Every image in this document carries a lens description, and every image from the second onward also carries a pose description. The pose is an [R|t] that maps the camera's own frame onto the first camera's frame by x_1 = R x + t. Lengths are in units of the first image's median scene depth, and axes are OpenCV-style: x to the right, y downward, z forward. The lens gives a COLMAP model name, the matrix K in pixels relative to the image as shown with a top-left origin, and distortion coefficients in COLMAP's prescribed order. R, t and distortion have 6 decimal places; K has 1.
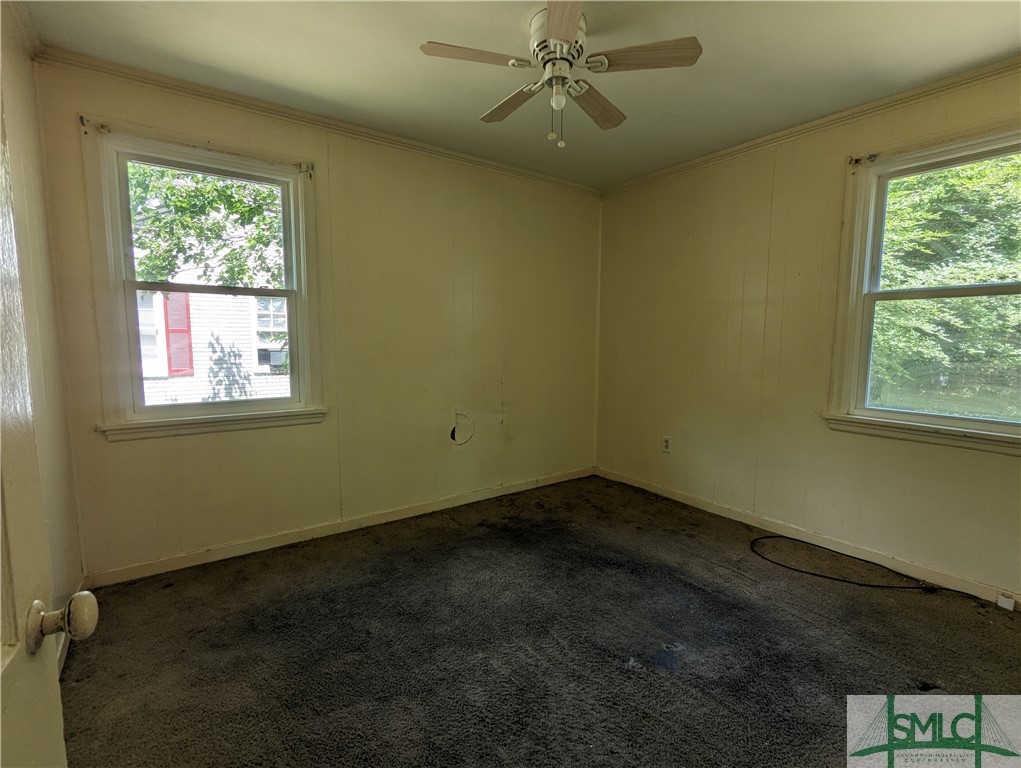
lens RADIAL K [[487.4, 0, 513.3], [0, 487.4, 388.6], [0, 0, 1]] dist [0.000852, 0.000877]
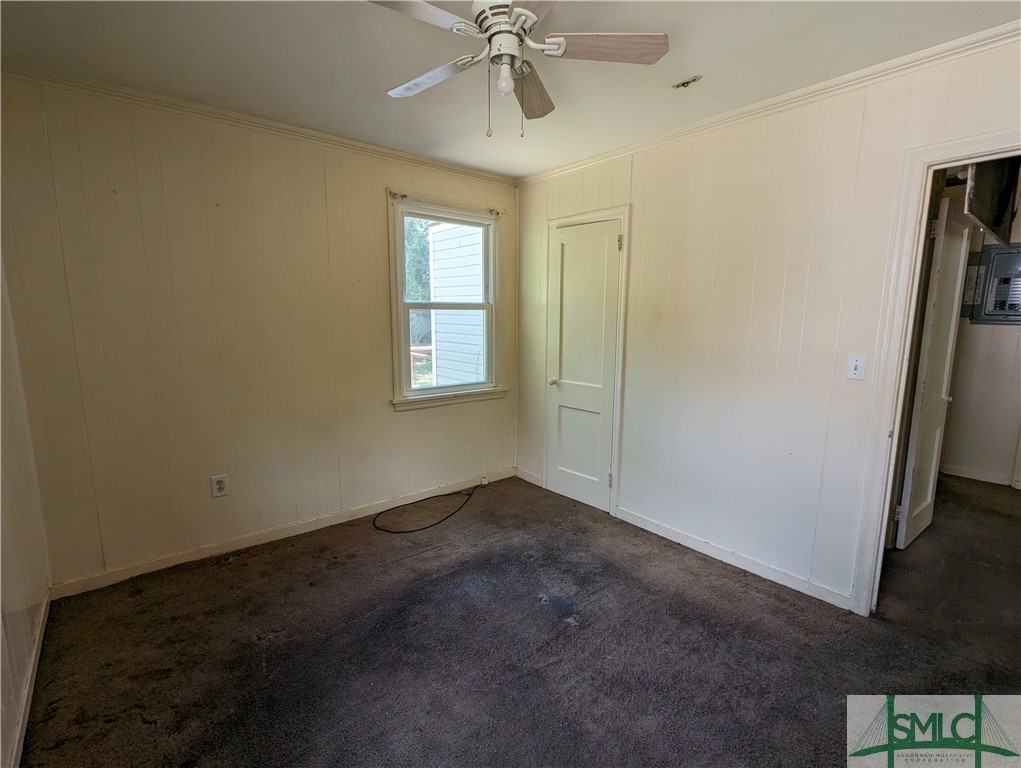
lens RADIAL K [[487.4, 0, 513.3], [0, 487.4, 388.6], [0, 0, 1]] dist [0.000852, 0.000877]
pose [[-0.066700, -0.164446, 0.984128, -0.594169], [0.097020, 0.980582, 0.170429, -0.161808], [-0.993045, 0.106848, -0.049451, 0.790583]]
